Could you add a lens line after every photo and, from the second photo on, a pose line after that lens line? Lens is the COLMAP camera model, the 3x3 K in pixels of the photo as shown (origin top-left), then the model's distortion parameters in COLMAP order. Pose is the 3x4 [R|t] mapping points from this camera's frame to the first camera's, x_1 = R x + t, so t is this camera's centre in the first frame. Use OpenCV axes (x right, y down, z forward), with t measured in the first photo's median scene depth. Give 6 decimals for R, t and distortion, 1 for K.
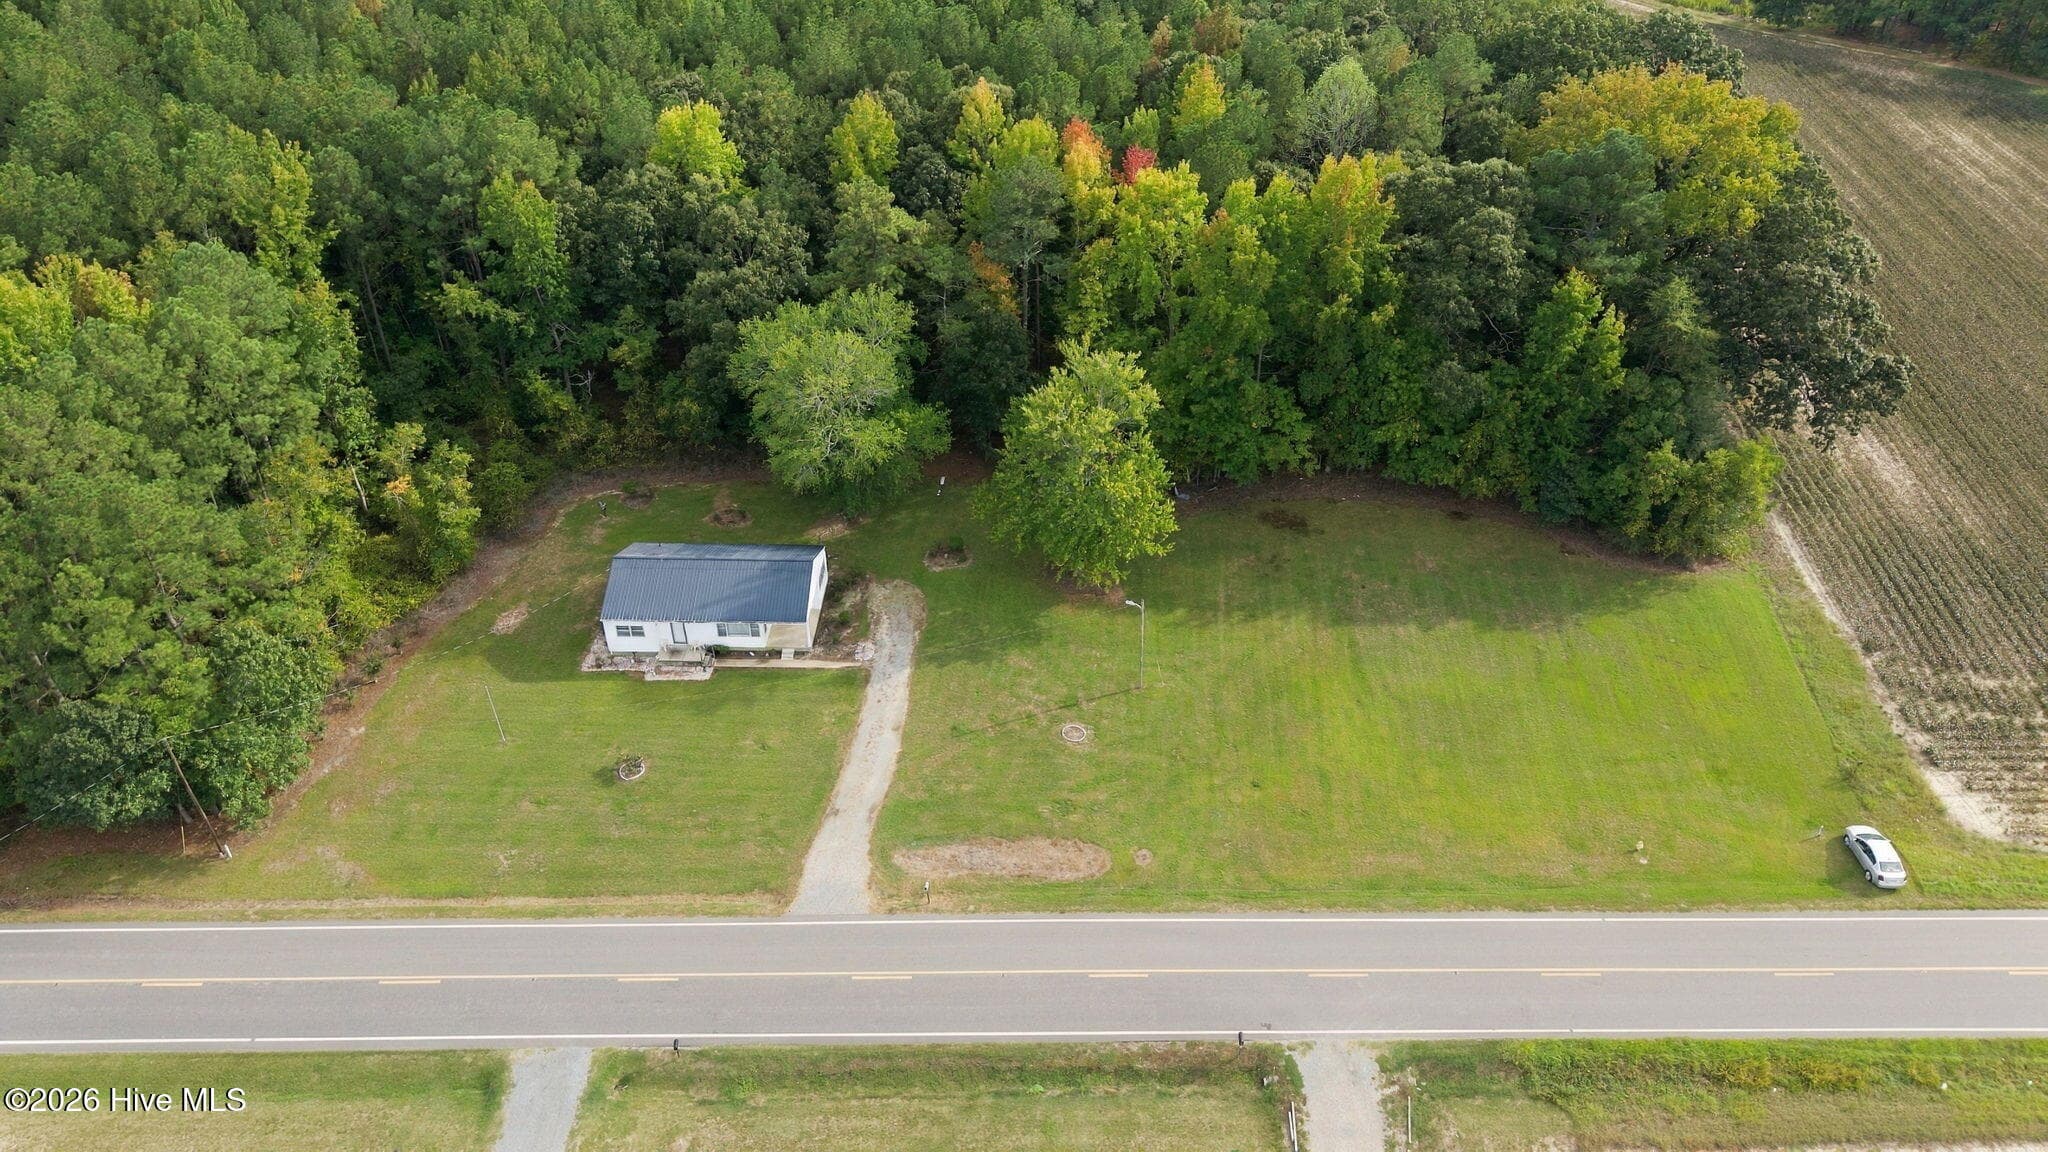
lens RADIAL K [[1359.5, 0, 1026.8], [0, 1359.5, 573.7], [0, 0, 1]] dist [0.063979, -0.088159]
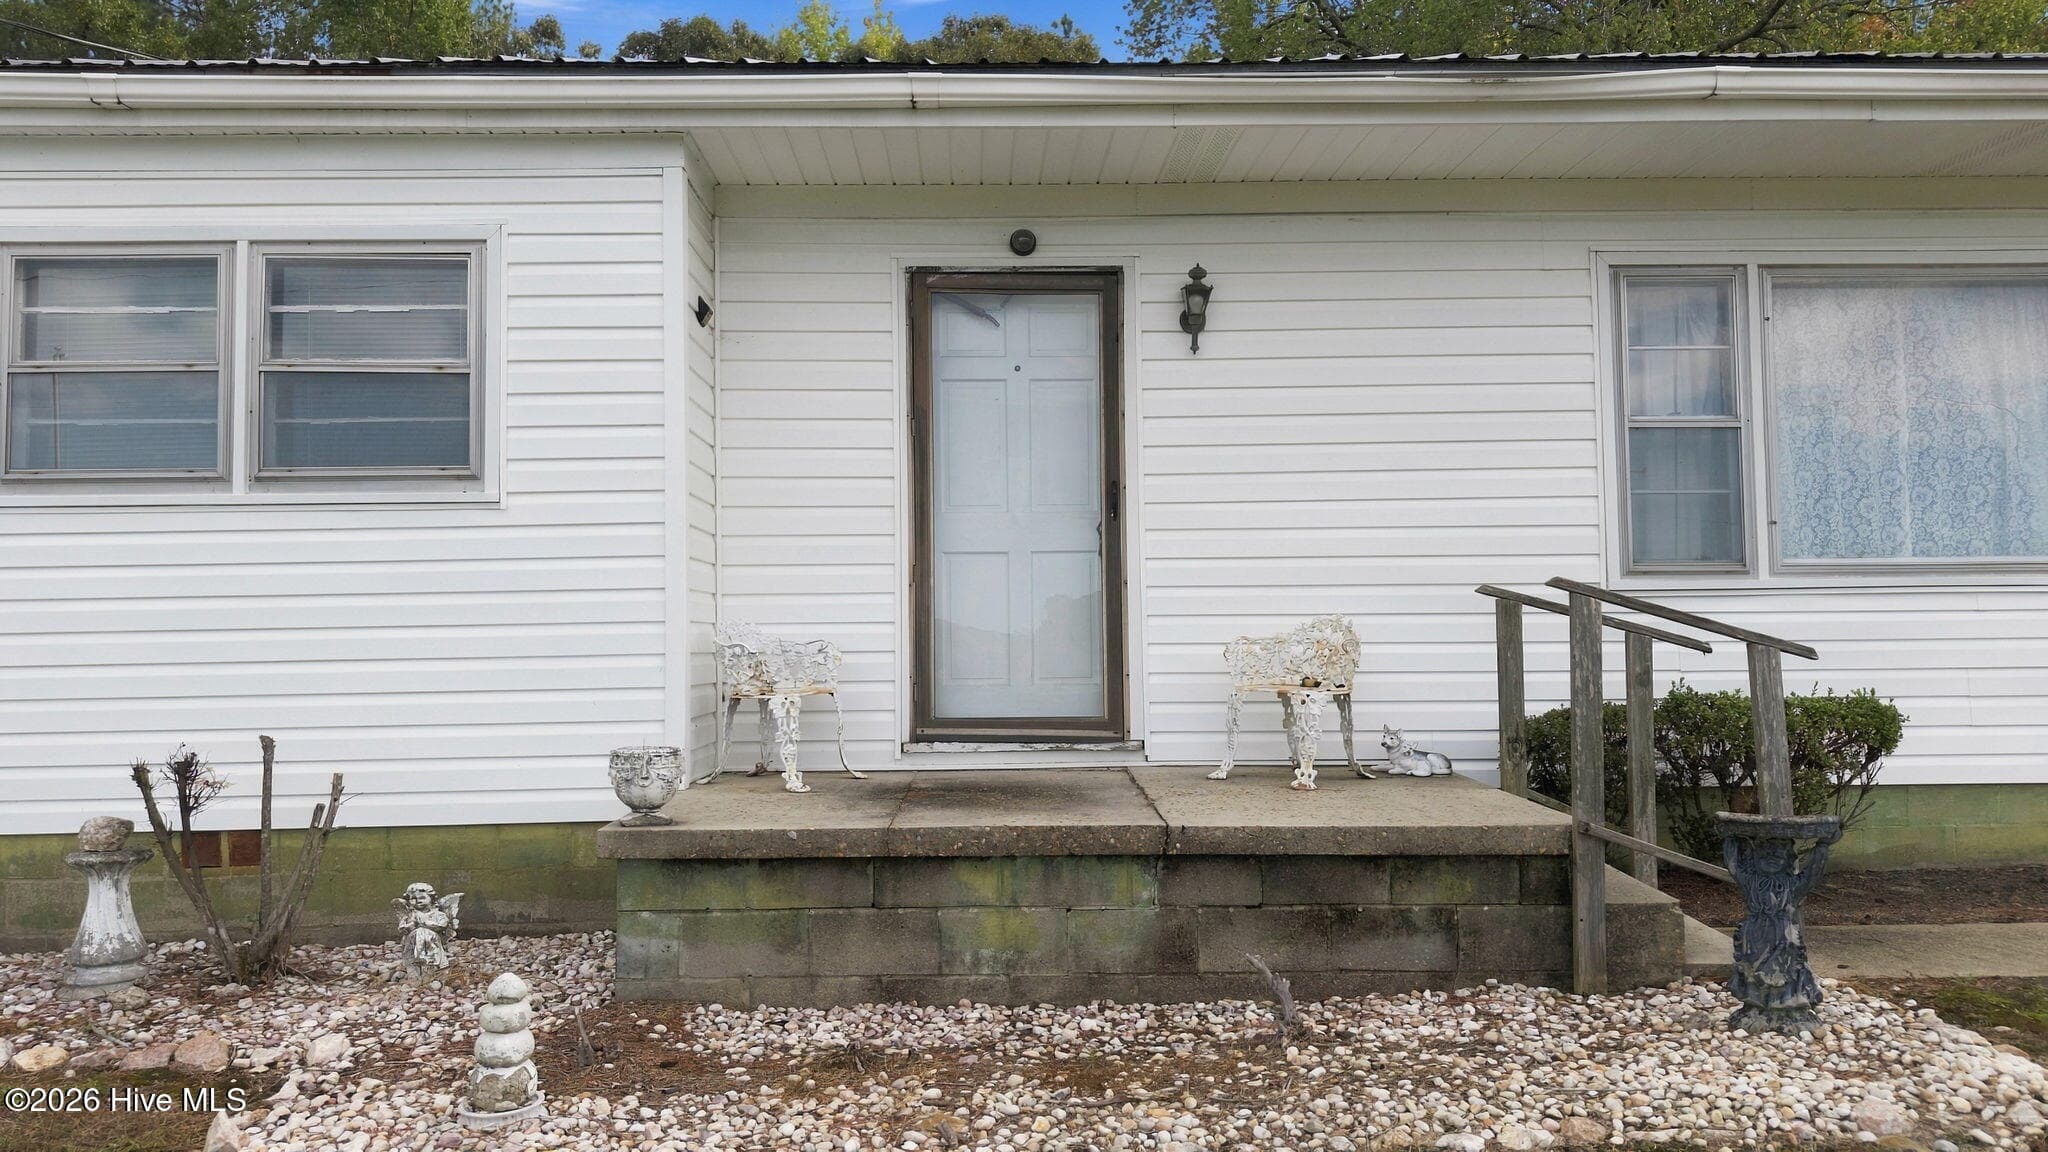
lens RADIAL K [[1359.5, 0, 1026.8], [0, 1359.5, 573.7], [0, 0, 1]] dist [0.063979, -0.088159]
pose [[0.999581, -0.017358, 0.023153, -0.262320], [0.027985, 0.783372, -0.620923, 0.087079], [-0.007360, 0.621311, 0.783529, 0.975256]]
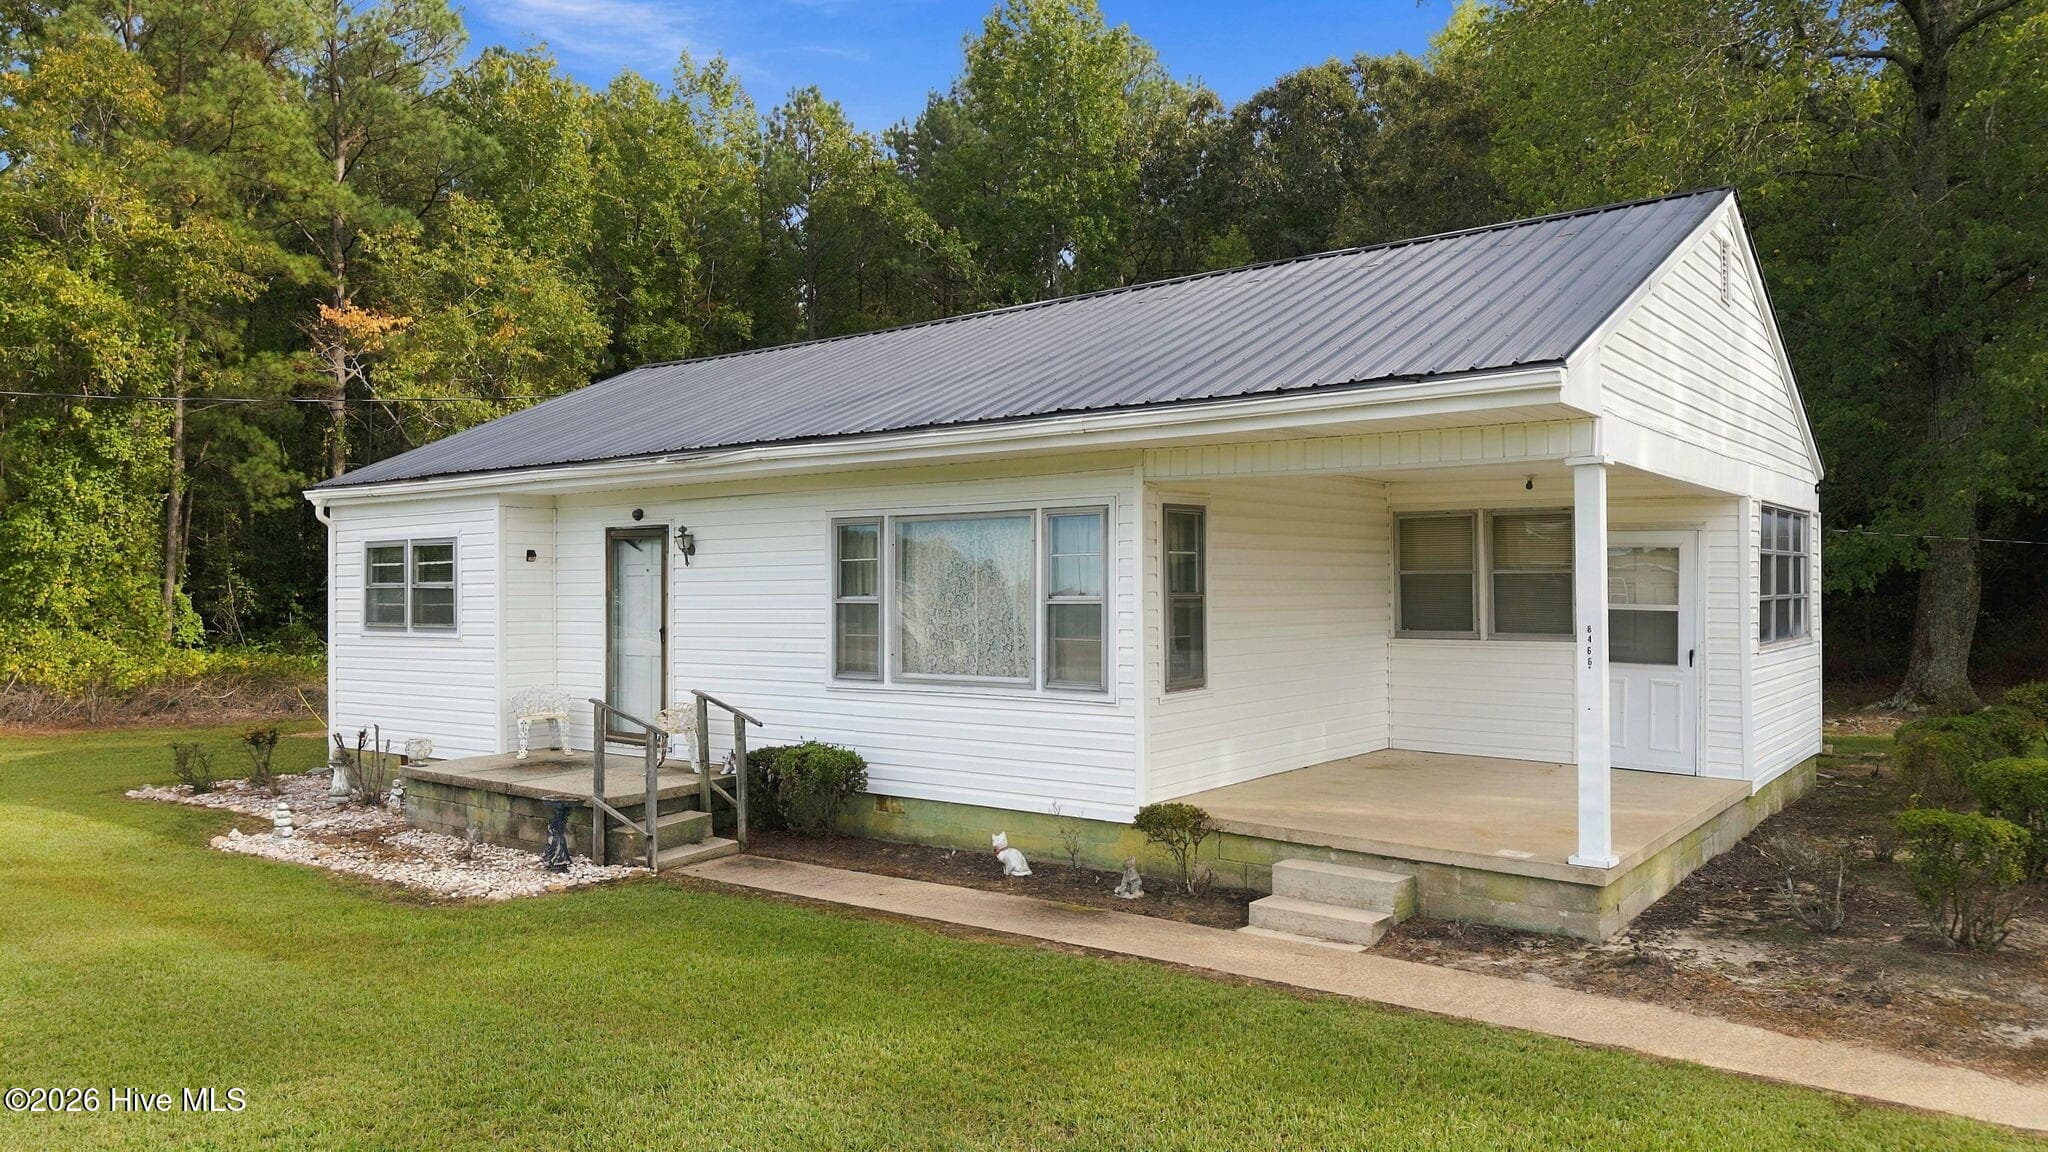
lens RADIAL K [[1359.5, 0, 1026.8], [0, 1359.5, 573.7], [0, 0, 1]] dist [0.063979, -0.088159]
pose [[0.800743, -0.017581, -0.598750, -0.141297], [-0.335710, 0.814664, -0.472886, 0.093000], [0.496094, 0.579667, 0.646434, 0.947657]]
